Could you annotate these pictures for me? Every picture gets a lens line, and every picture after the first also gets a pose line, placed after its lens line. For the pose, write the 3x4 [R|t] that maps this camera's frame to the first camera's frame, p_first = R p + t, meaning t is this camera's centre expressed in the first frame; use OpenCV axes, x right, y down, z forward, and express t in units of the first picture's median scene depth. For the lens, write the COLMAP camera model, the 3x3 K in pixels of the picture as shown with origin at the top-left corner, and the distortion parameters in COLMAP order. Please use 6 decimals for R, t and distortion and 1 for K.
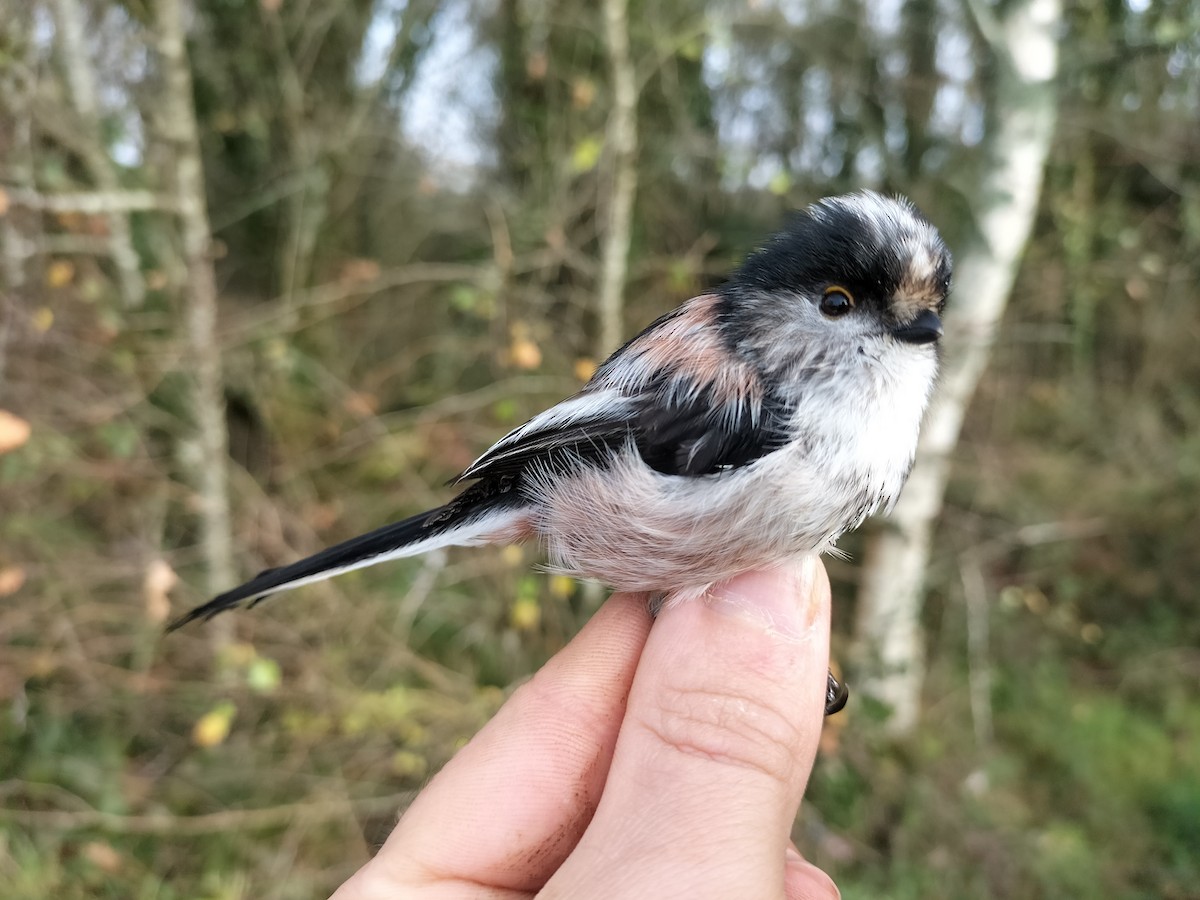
lens RADIAL K [[974.1, 0, 603.9], [0, 974.1, 448.4], [0, 0, 1]] dist [-0.030328, -0.010526]
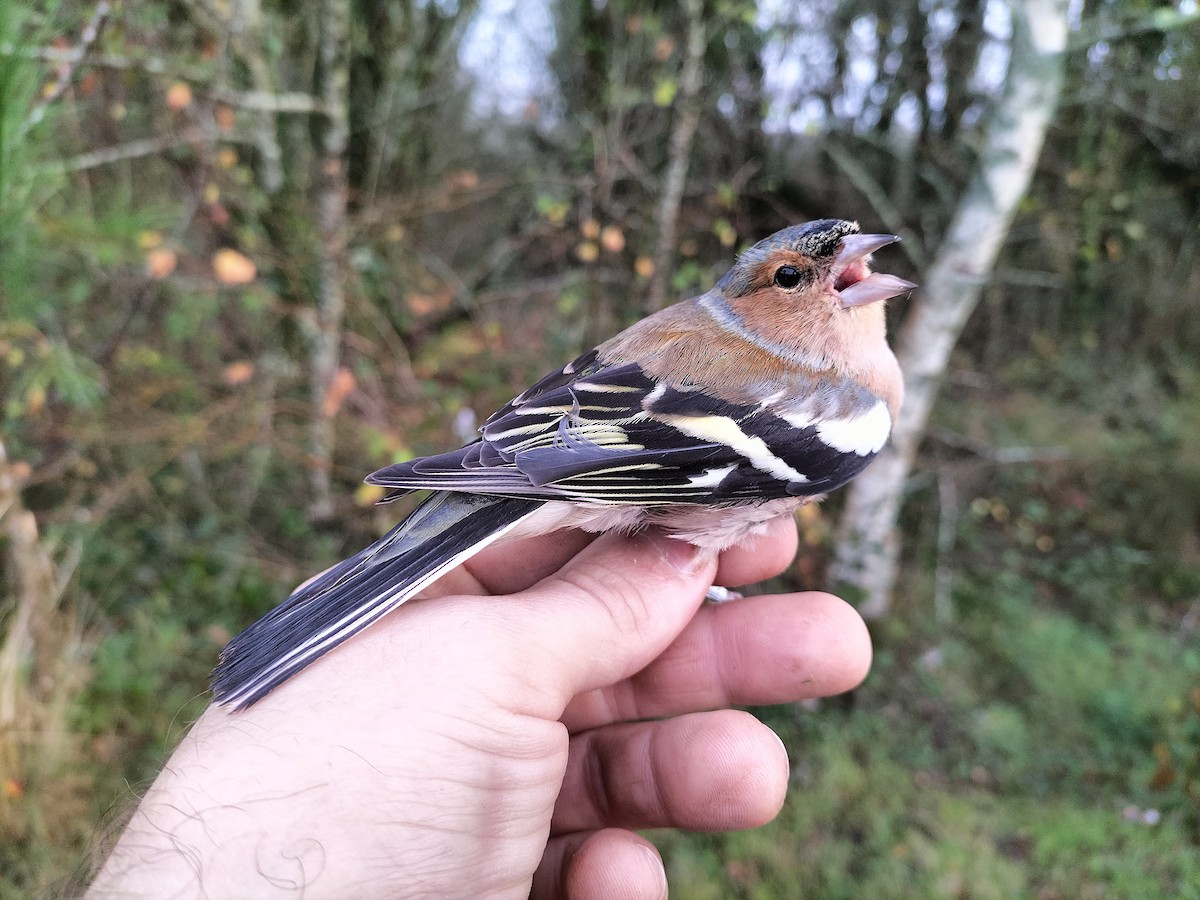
lens RADIAL K [[937.1, 0, 585.2], [0, 937.1, 450.2], [0, 0, 1]] dist [-0.029121, -0.006334]
pose [[0.995711, 0.085435, -0.035517, -0.014345], [-0.082323, 0.993278, 0.081379, 0.030829], [0.042230, -0.078106, 0.996050, -0.111286]]
